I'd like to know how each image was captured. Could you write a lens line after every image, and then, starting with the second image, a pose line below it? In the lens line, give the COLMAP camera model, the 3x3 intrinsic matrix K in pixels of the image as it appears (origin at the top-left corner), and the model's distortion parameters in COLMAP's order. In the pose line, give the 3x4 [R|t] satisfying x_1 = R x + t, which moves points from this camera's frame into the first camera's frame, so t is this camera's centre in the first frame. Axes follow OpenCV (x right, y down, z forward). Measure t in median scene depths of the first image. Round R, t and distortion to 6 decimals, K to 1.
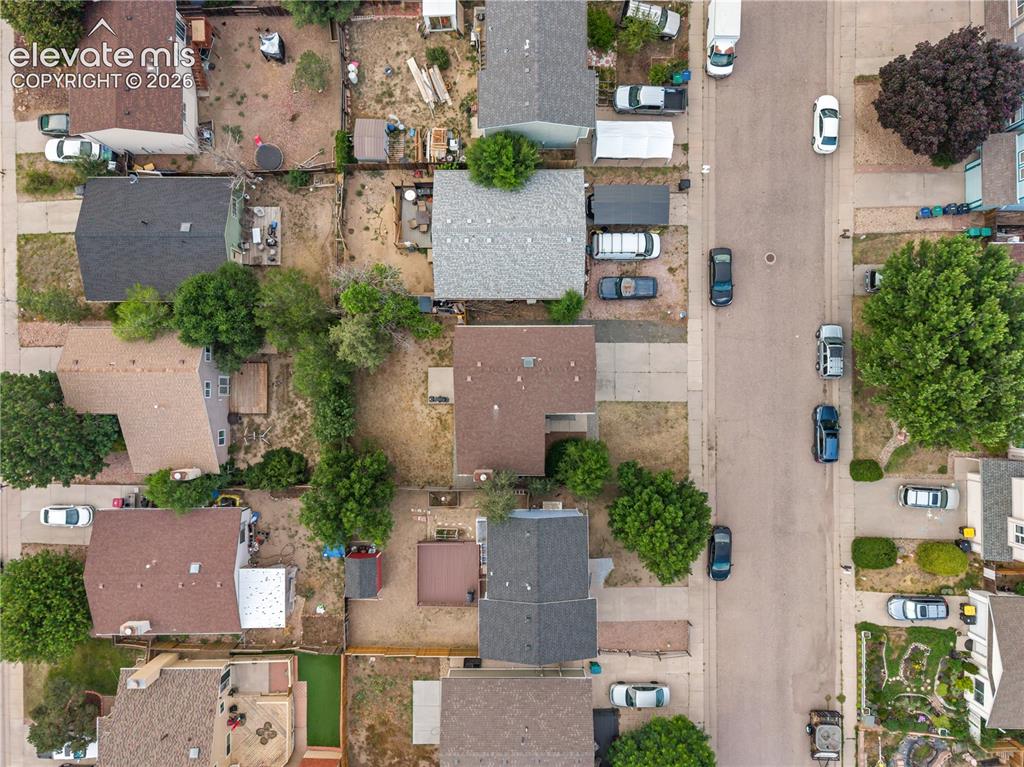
lens RADIAL K [[689.7, 0, 512.2], [0, 689.7, 387.5], [0, 0, 1]] dist [0.010771, -0.005574]
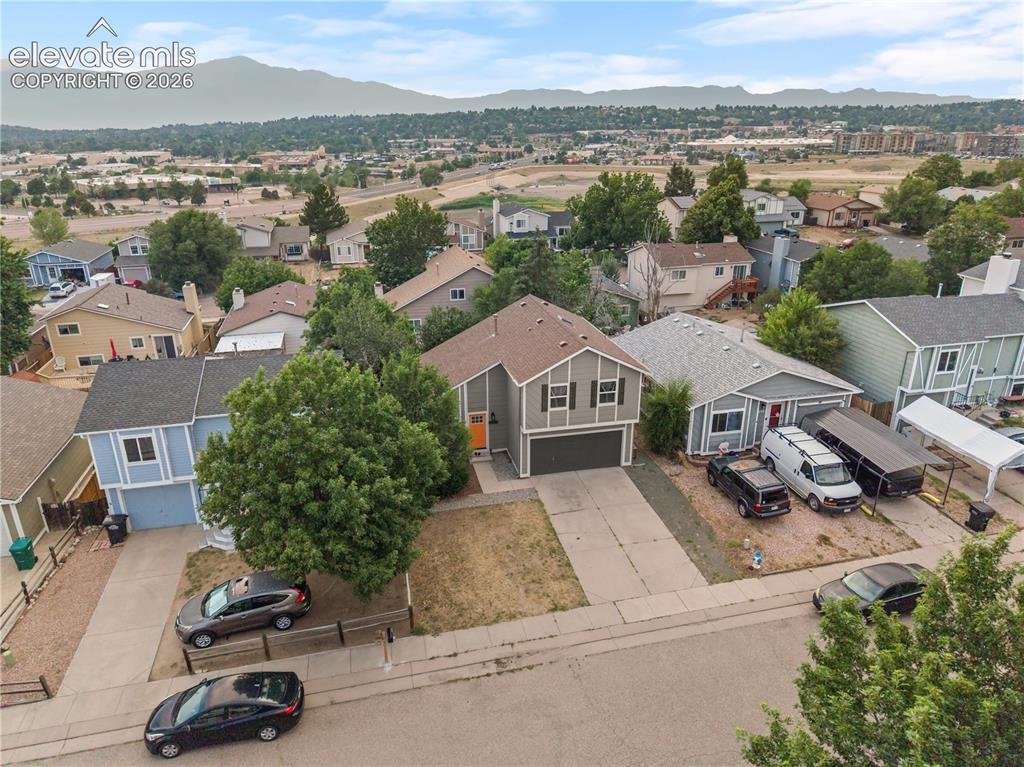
lens RADIAL K [[689.7, 0, 511.8], [0, 689.7, 382.4], [0, 0, 1]] dist [0.010771, -0.005574]
pose [[0.216404, 0.347147, -0.912501, 0.608681], [-0.976242, 0.087499, -0.198233, 0.149156], [0.011027, 0.933720, 0.357834, 0.702762]]
